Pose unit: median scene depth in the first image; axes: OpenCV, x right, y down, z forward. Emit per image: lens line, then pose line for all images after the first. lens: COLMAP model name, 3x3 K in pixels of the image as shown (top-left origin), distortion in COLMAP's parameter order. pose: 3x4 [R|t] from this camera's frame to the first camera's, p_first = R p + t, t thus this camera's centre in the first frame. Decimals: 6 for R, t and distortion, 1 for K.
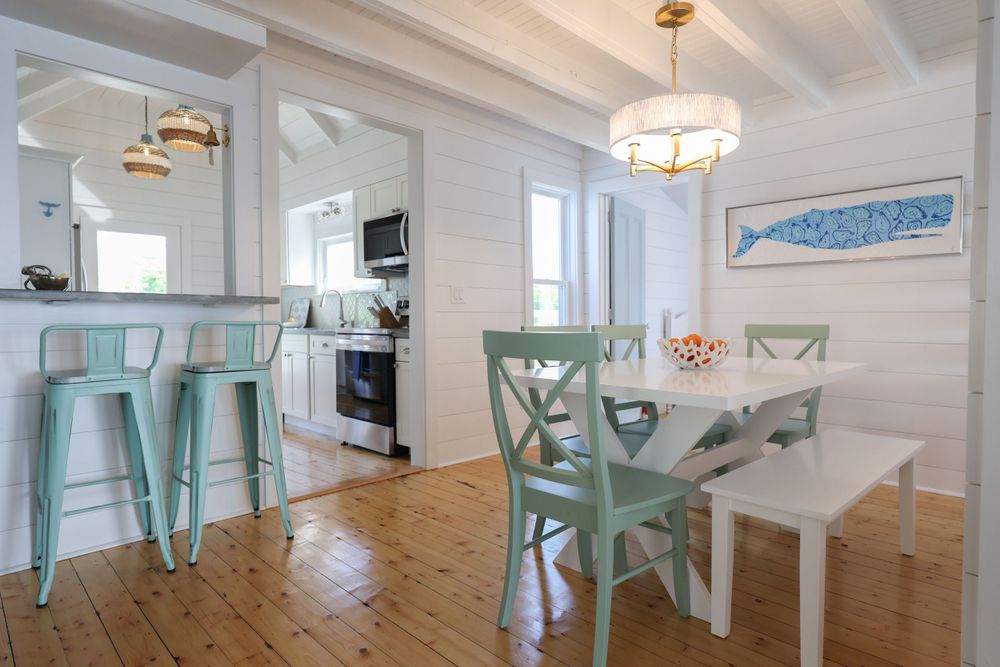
lens RADIAL K [[563.6, 0, 502.2], [0, 563.6, 329.1], [0, 0, 1]] dist [0.002727, 0.000358]
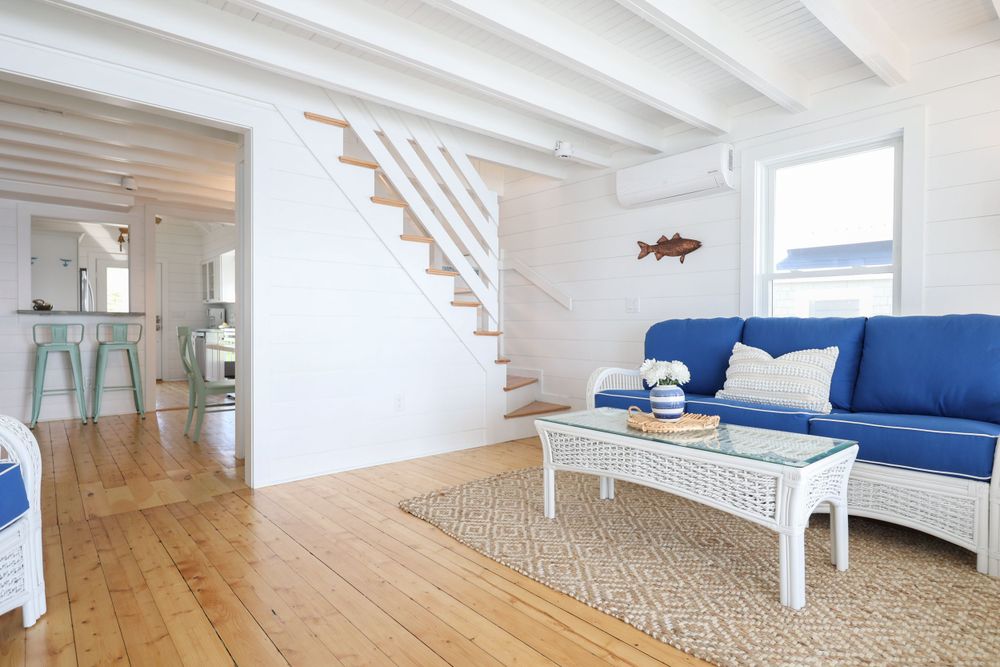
lens RADIAL K [[545.1, 0, 501.7], [0, 545.1, 333.5], [0, 0, 1]] dist [-0.004341, 0.000240]
pose [[0.997240, 0.008320, -0.073777, 0.634014], [-0.008801, 0.999942, -0.006192, 0.013919], [0.073721, 0.006824, 0.997256, -0.560356]]
